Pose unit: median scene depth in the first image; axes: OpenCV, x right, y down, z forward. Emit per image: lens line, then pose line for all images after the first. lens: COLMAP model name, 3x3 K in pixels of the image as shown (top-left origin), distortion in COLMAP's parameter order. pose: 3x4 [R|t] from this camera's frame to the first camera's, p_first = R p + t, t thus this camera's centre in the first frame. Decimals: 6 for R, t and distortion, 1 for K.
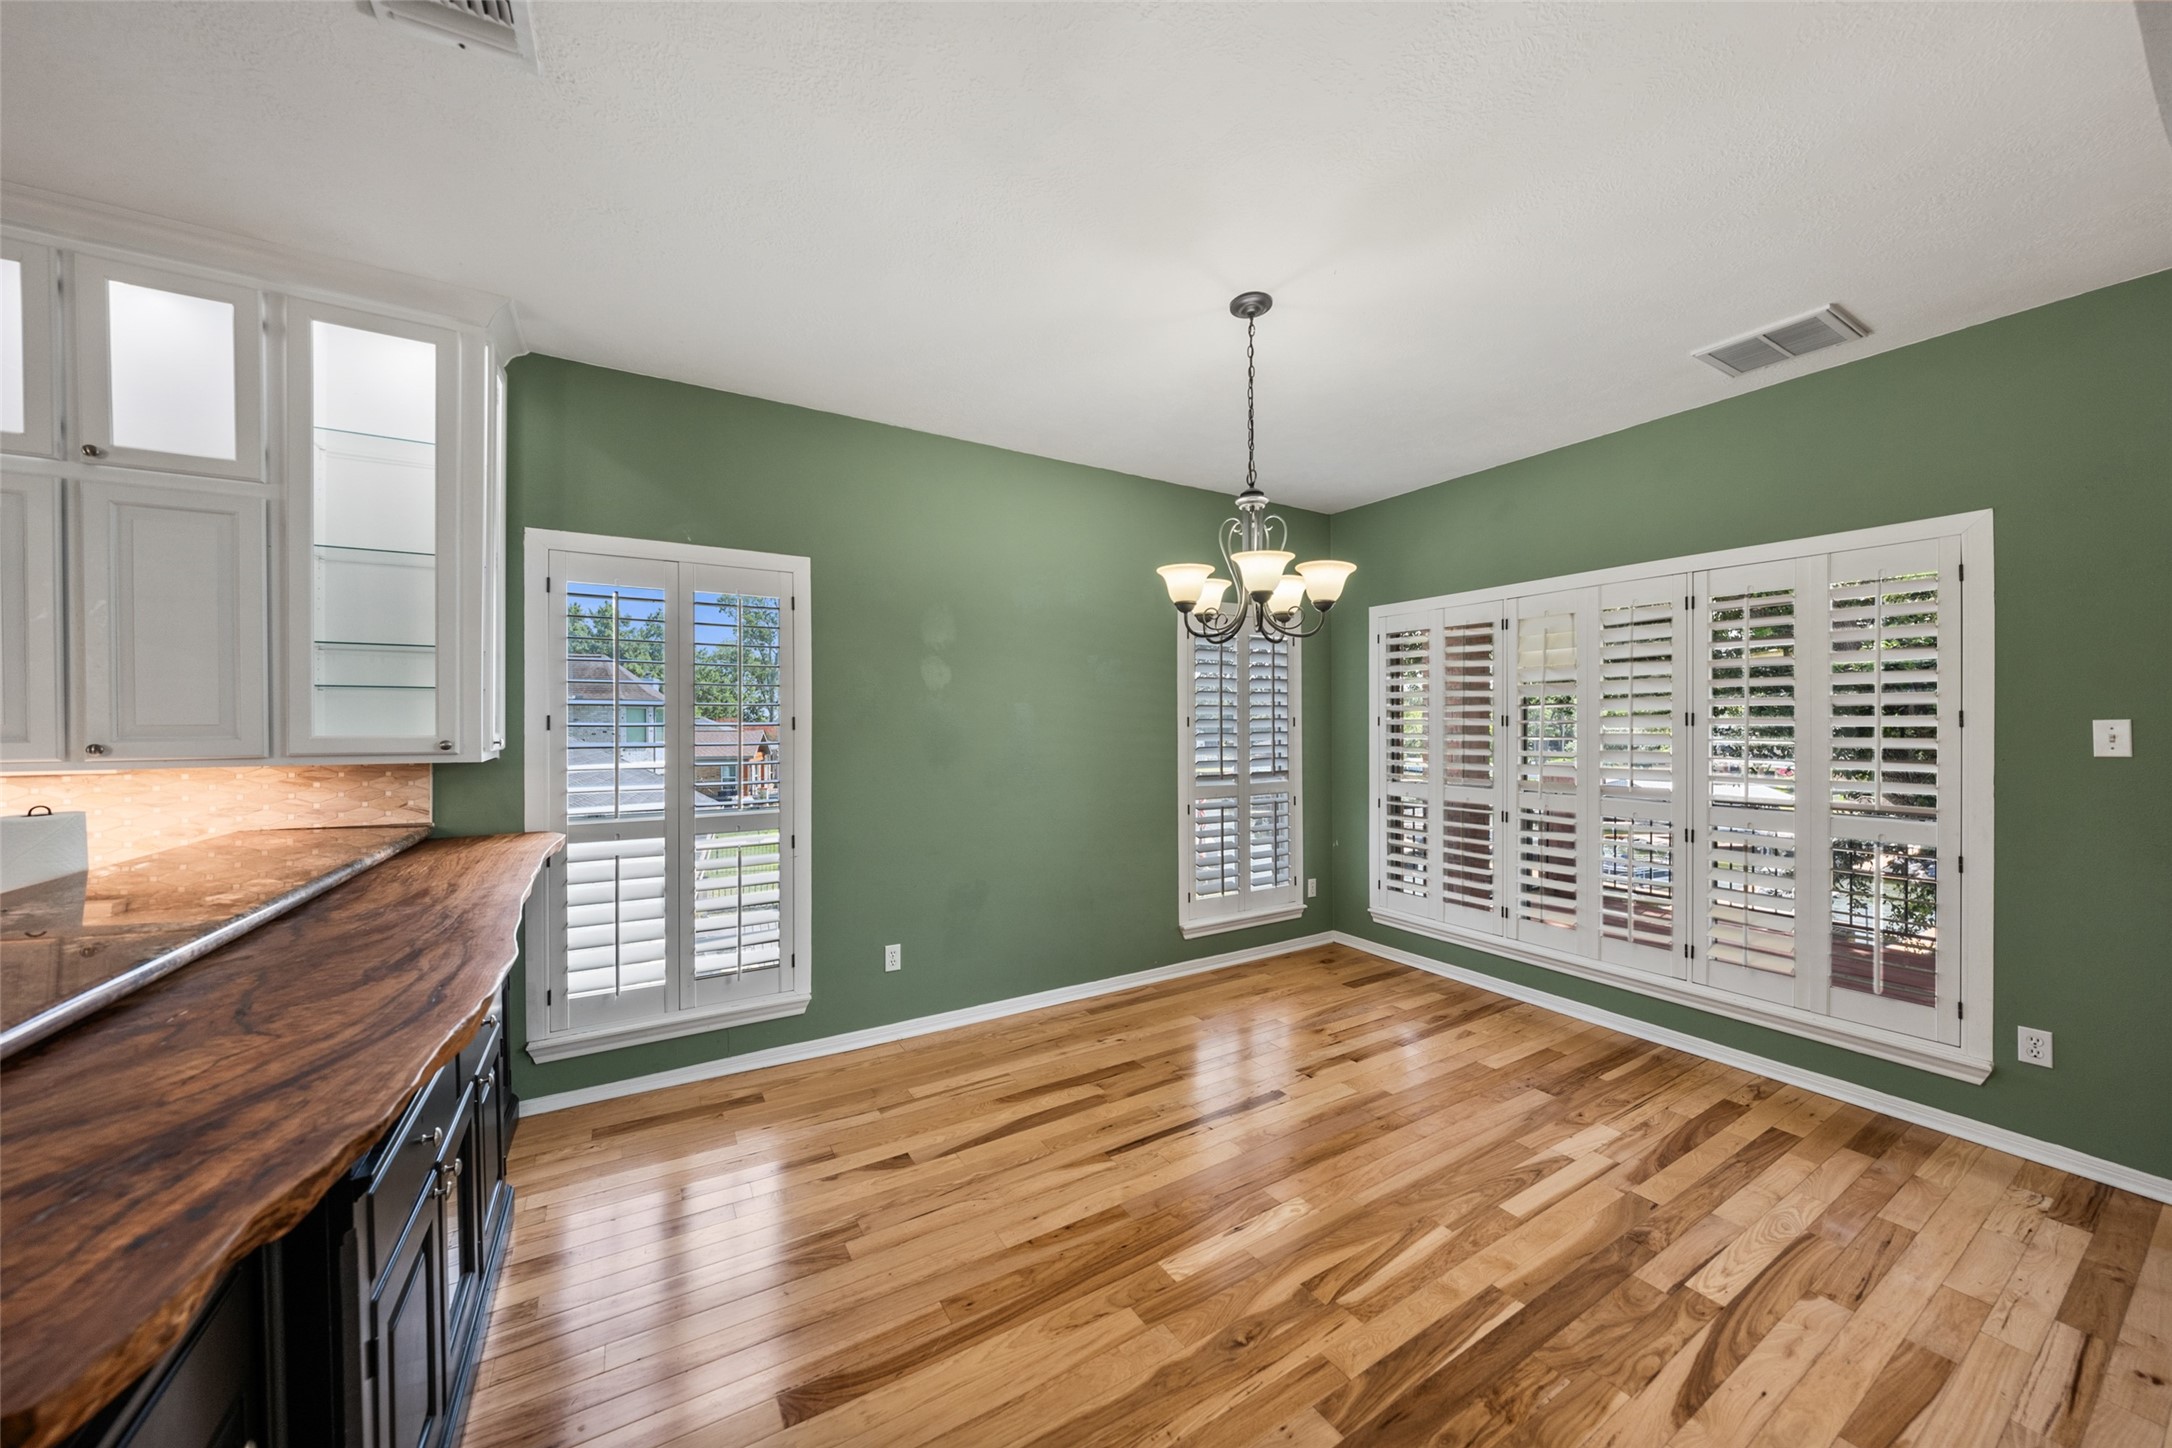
lens RADIAL K [[745.3, 0, 1098.6], [0, 745.3, 730.5], [0, 0, 1]] dist [-0.003067, -0.000142]
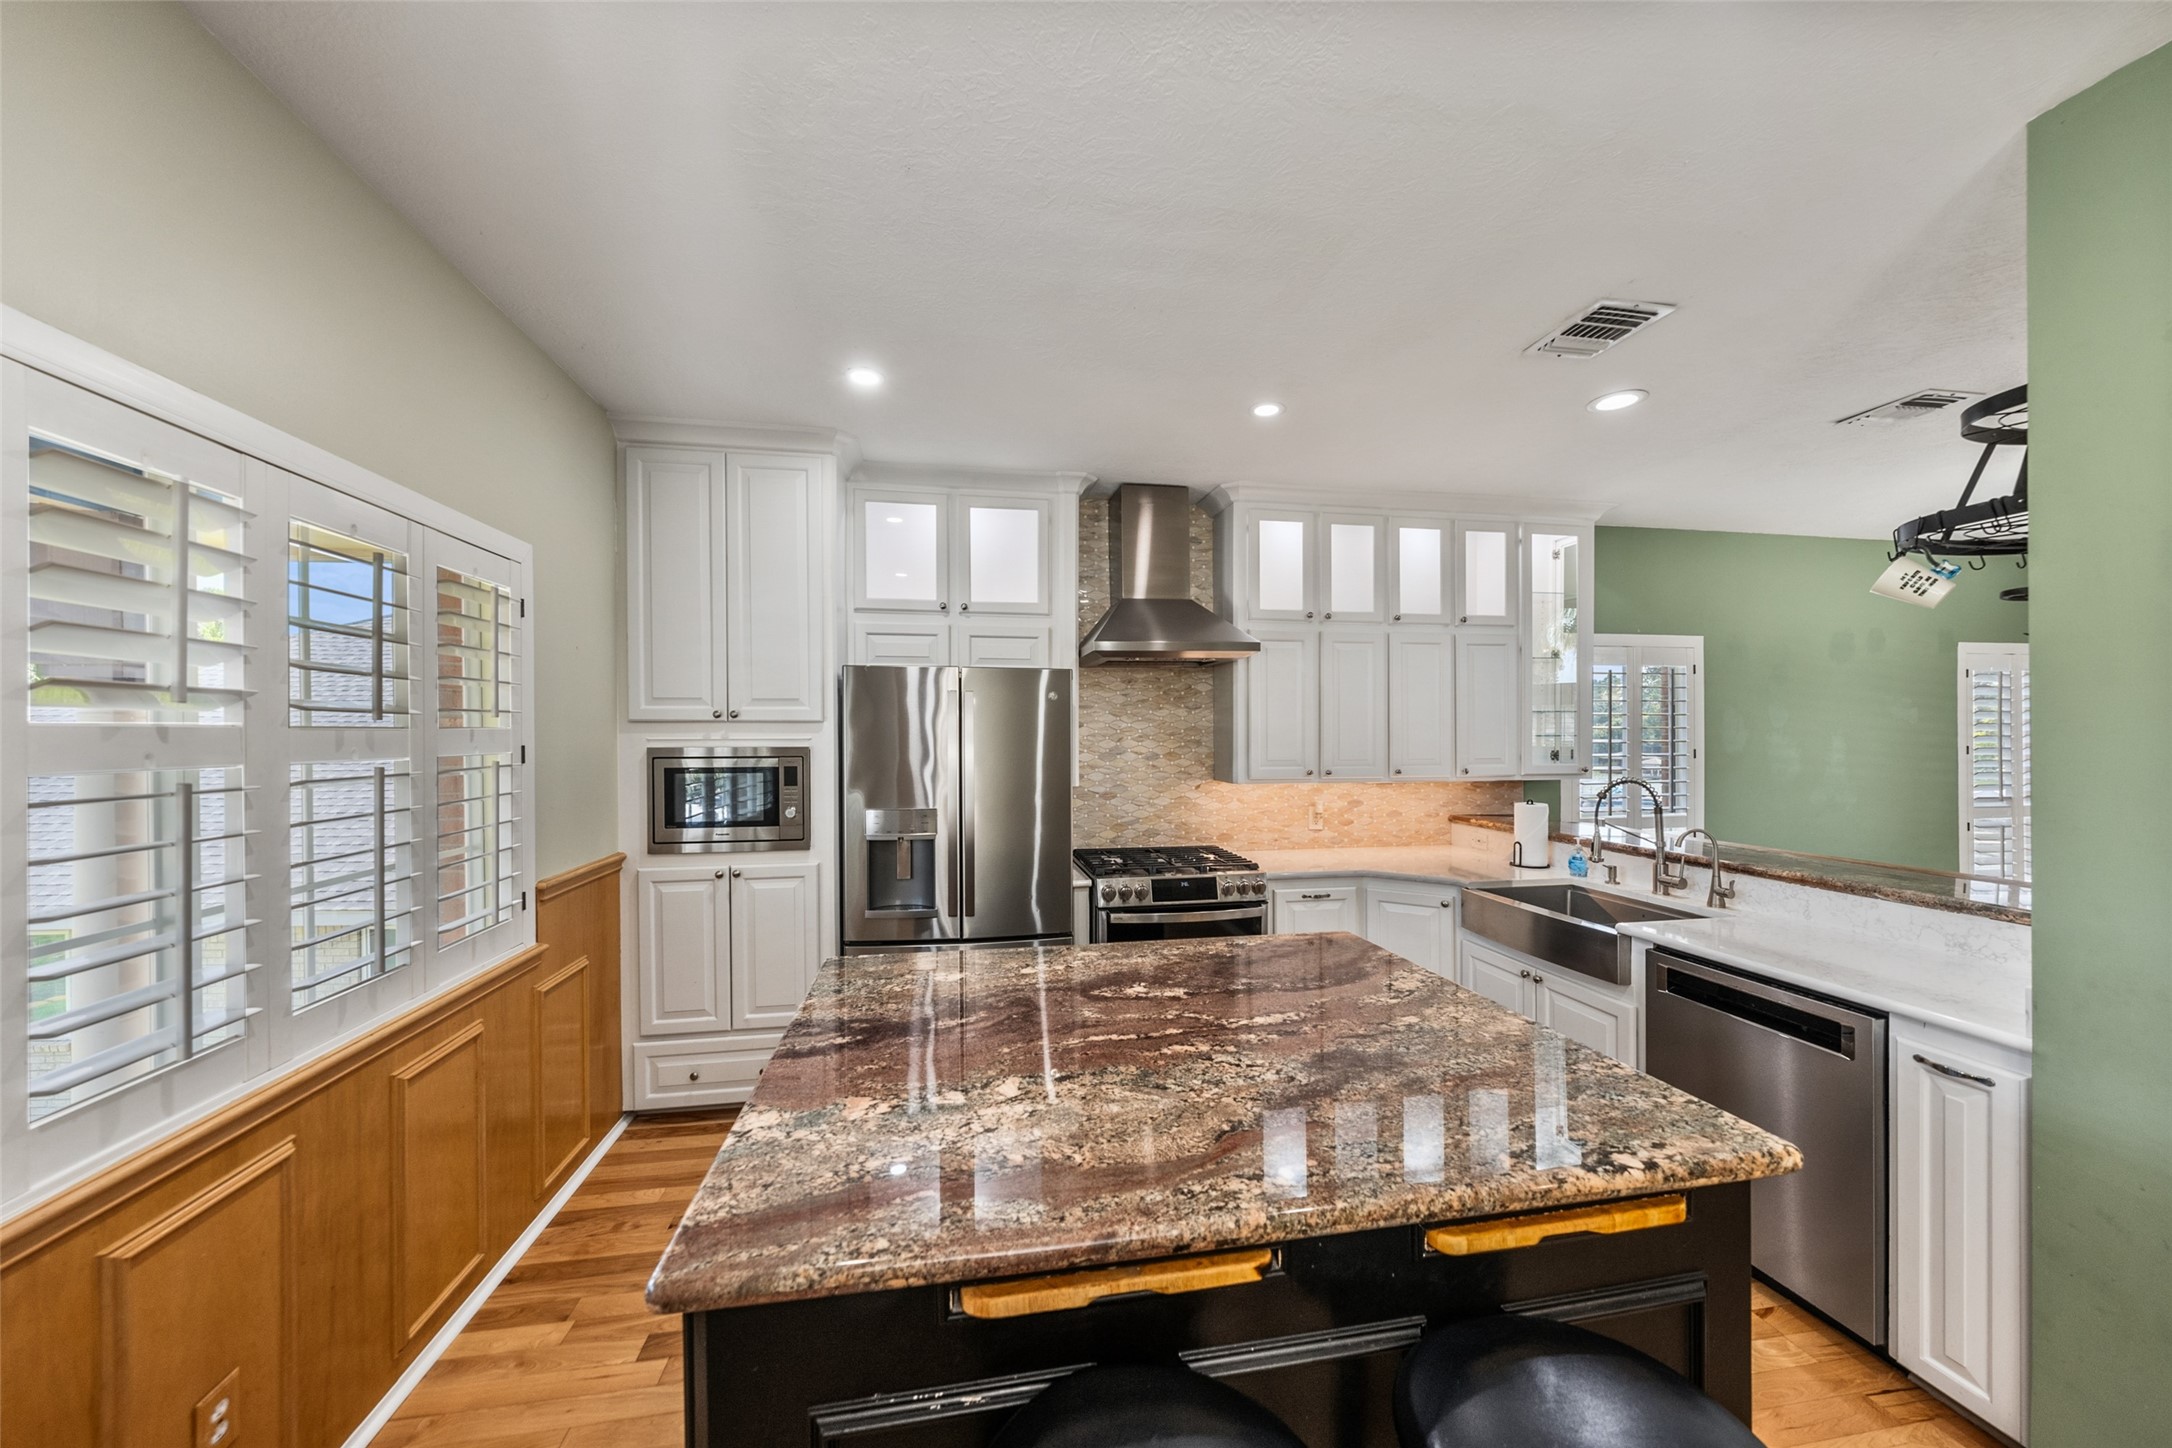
lens RADIAL K [[745.3, 0, 1052.0], [0, 745.3, 735.4], [0, 0, 1]] dist [-0.003067, -0.000142]
pose [[0.929035, 0.000217, -0.369991, -1.015593], [-0.002389, 0.999982, -0.005412, -0.032689], [0.369983, 0.005912, 0.929020, -0.766295]]
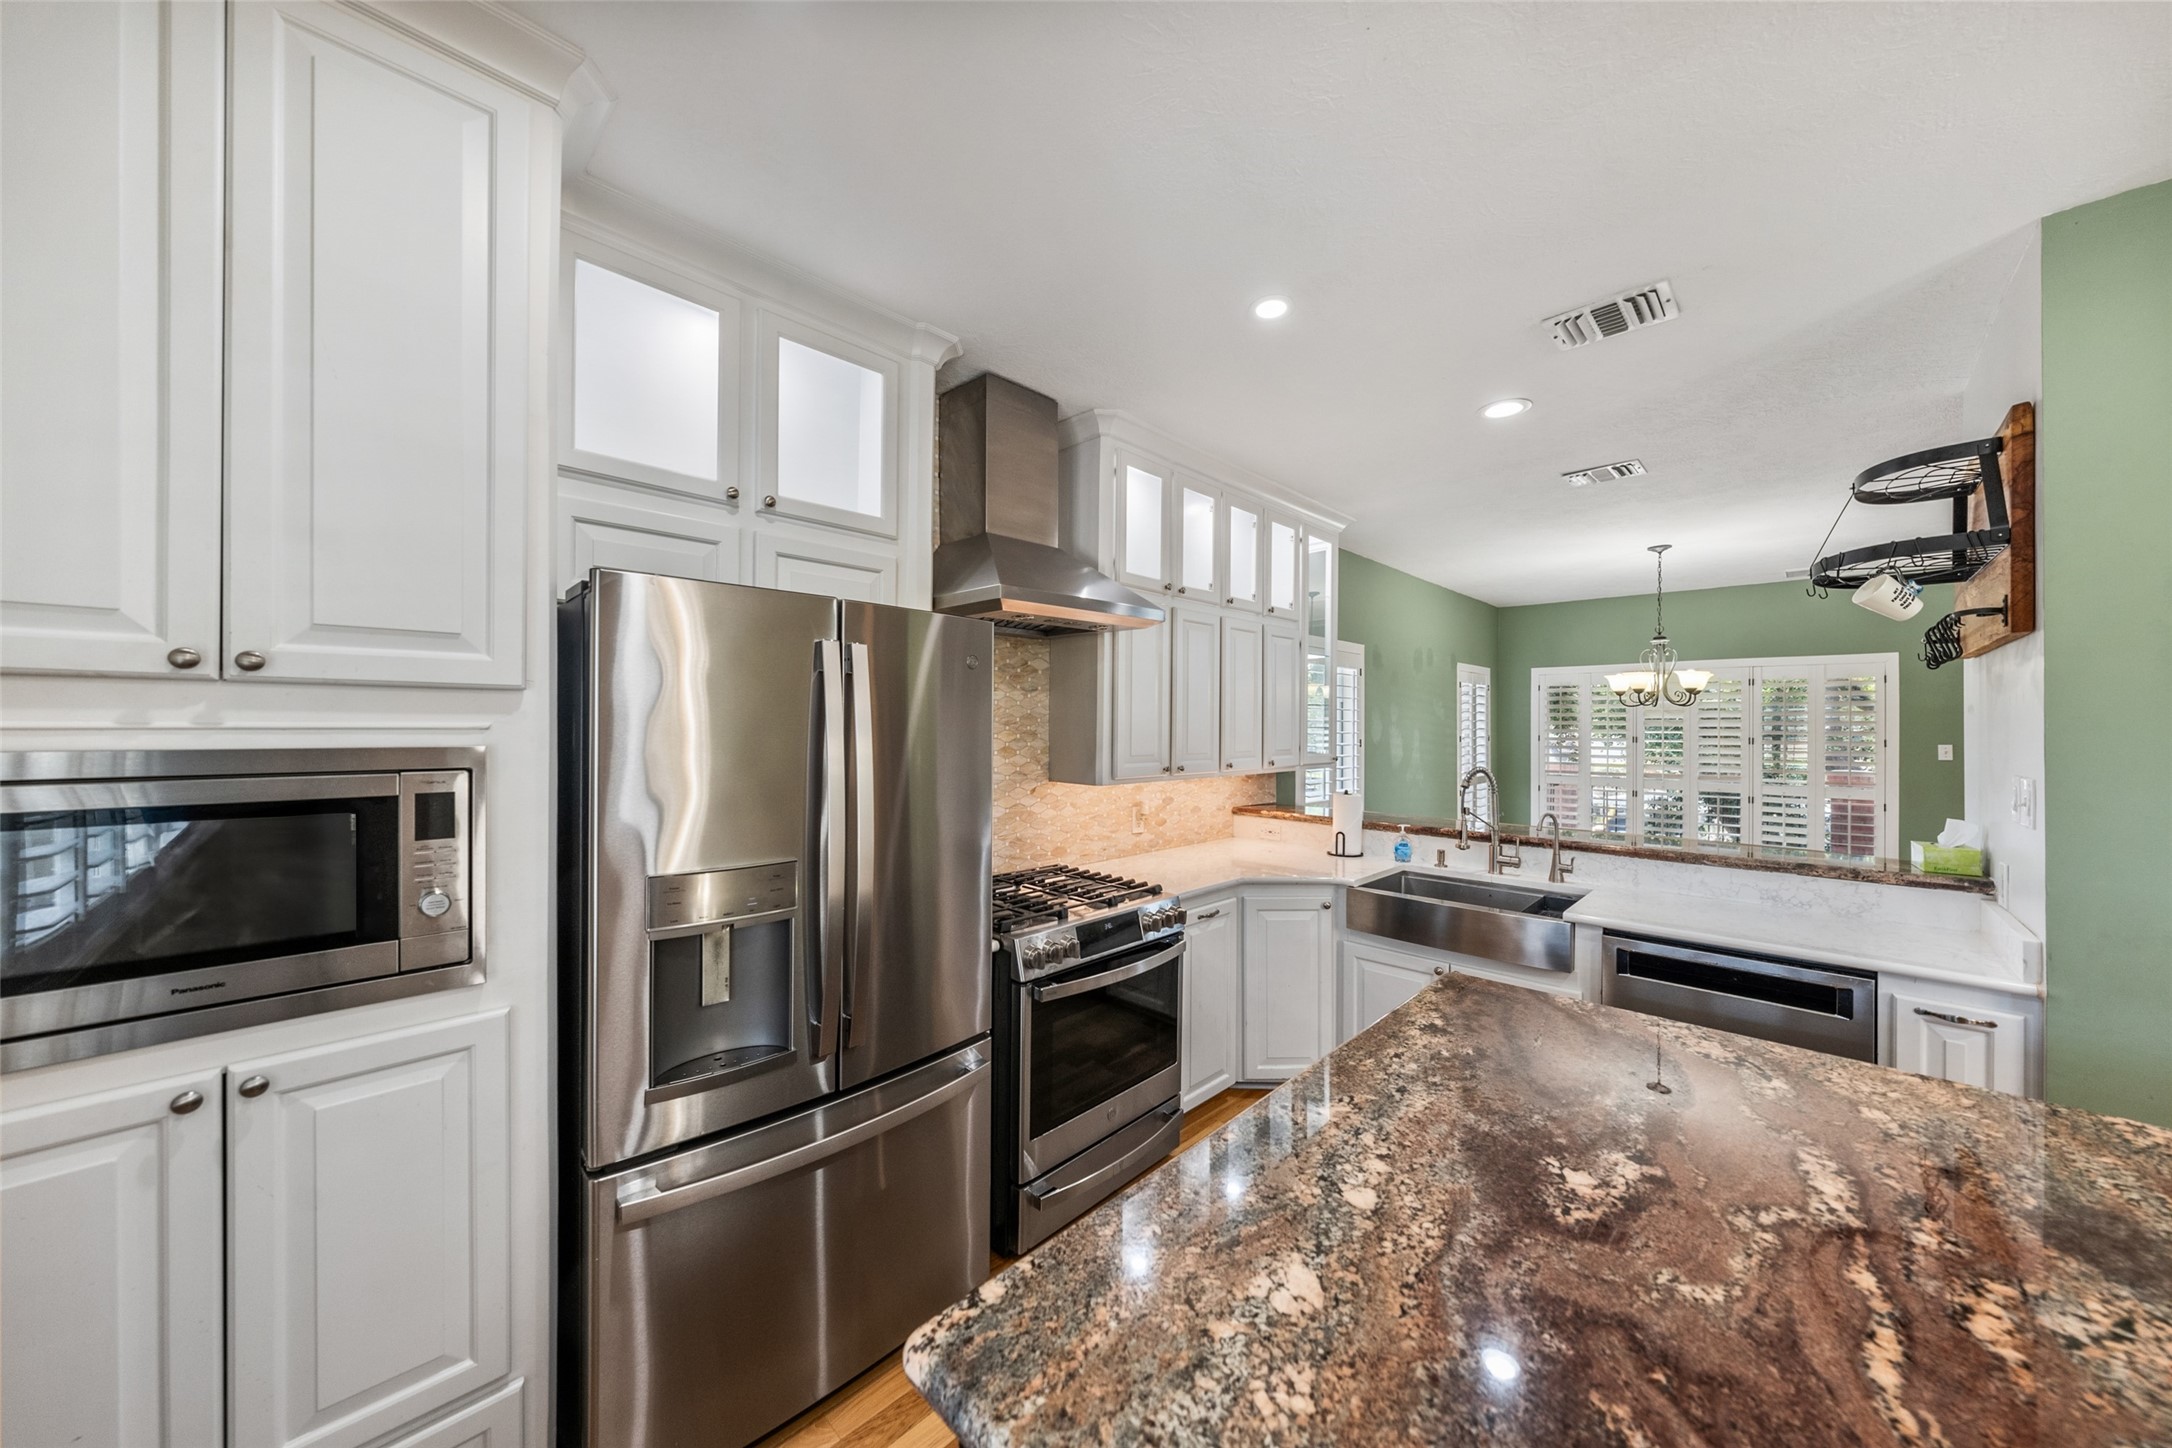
lens RADIAL K [[745.3, 0, 1077.9], [0, 745.3, 721.7], [0, 0, 1]] dist [-0.003067, -0.000142]
pose [[0.969783, 0.007642, 0.243850, -1.433068], [-0.004684, 0.999908, -0.012709, -0.032364], [-0.243925, 0.011182, 0.969730, -0.482689]]
